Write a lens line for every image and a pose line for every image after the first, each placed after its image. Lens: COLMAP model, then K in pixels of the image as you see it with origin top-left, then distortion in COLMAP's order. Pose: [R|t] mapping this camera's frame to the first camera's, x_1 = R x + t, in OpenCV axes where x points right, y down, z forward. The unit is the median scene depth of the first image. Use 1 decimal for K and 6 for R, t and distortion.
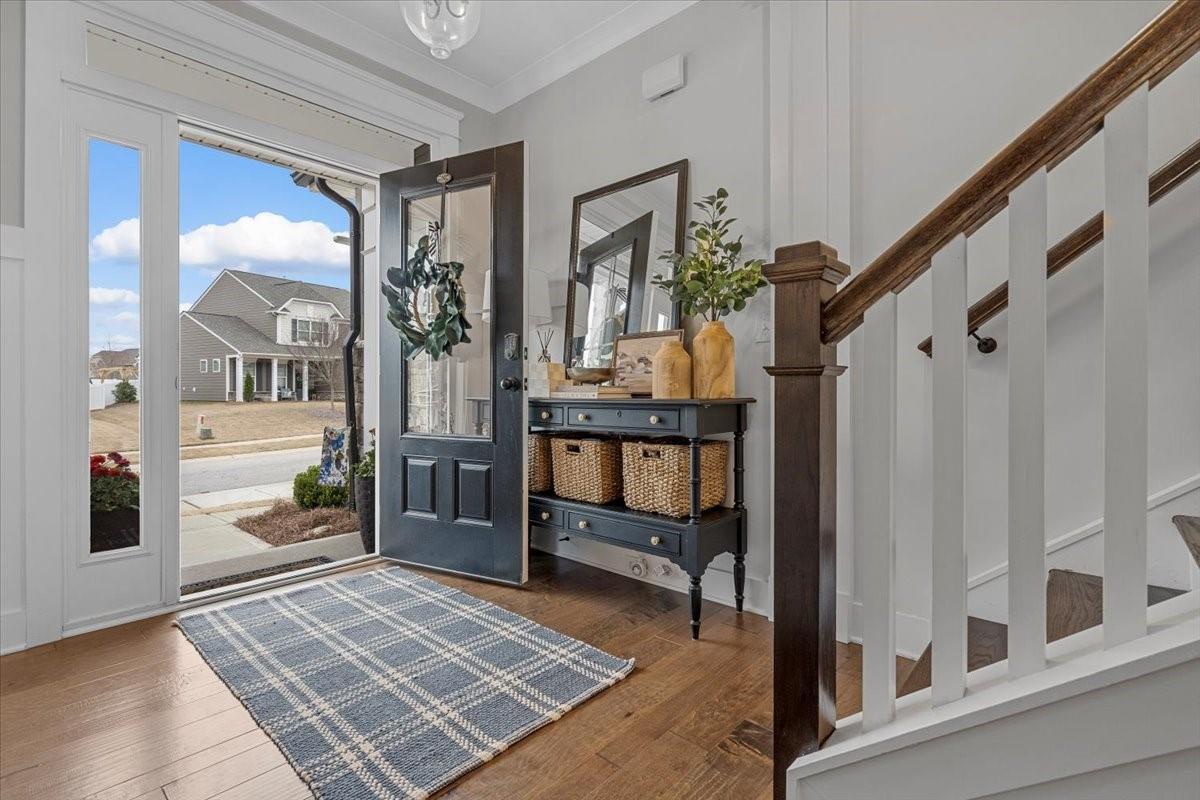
lens RADIAL K [[549.6, 0, 600.0], [0, 549.6, 400.0], [0, 0, 1]] dist [0.000038, 0.000132]
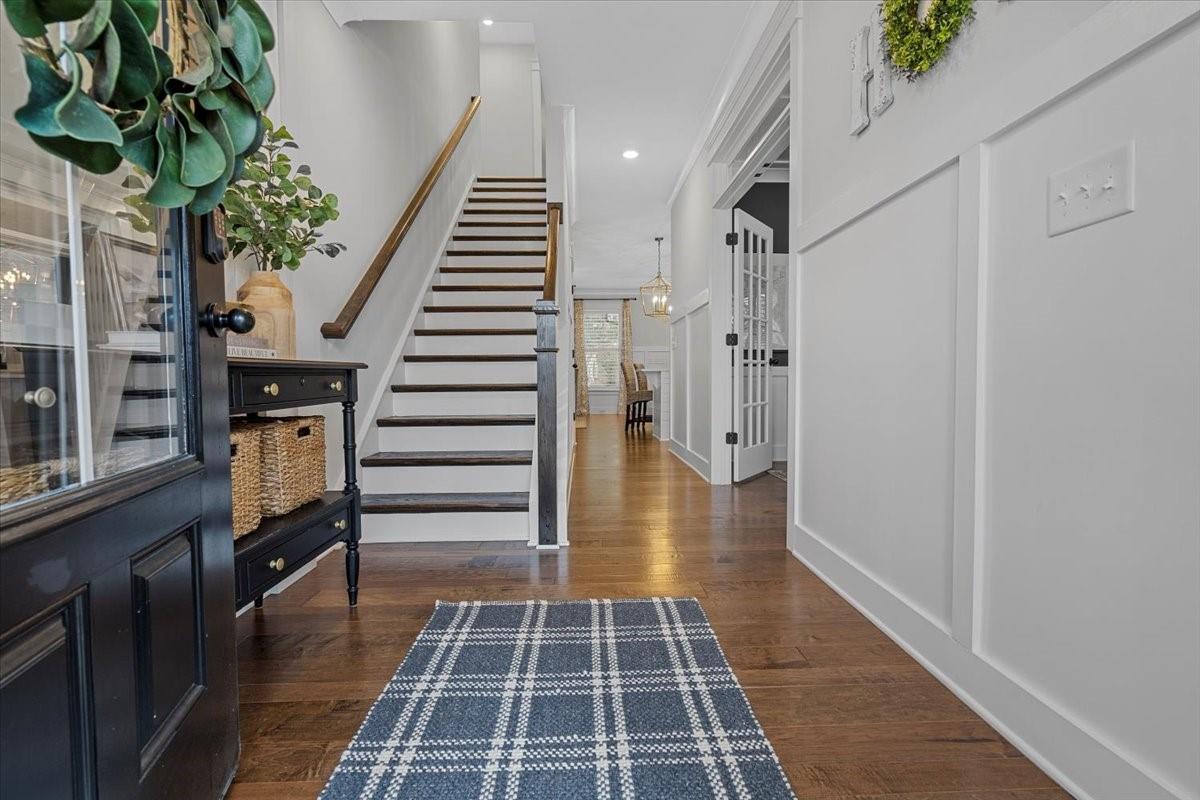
lens RADIAL K [[549.6, 0, 600.0], [0, 549.6, 400.0], [0, 0, 1]] dist [0.000038, 0.000132]
pose [[-0.694374, -0.024498, 0.719197, -0.958328], [0.018362, 0.998492, 0.051740, 0.027728], [-0.719380, 0.049133, -0.692877, 1.548607]]
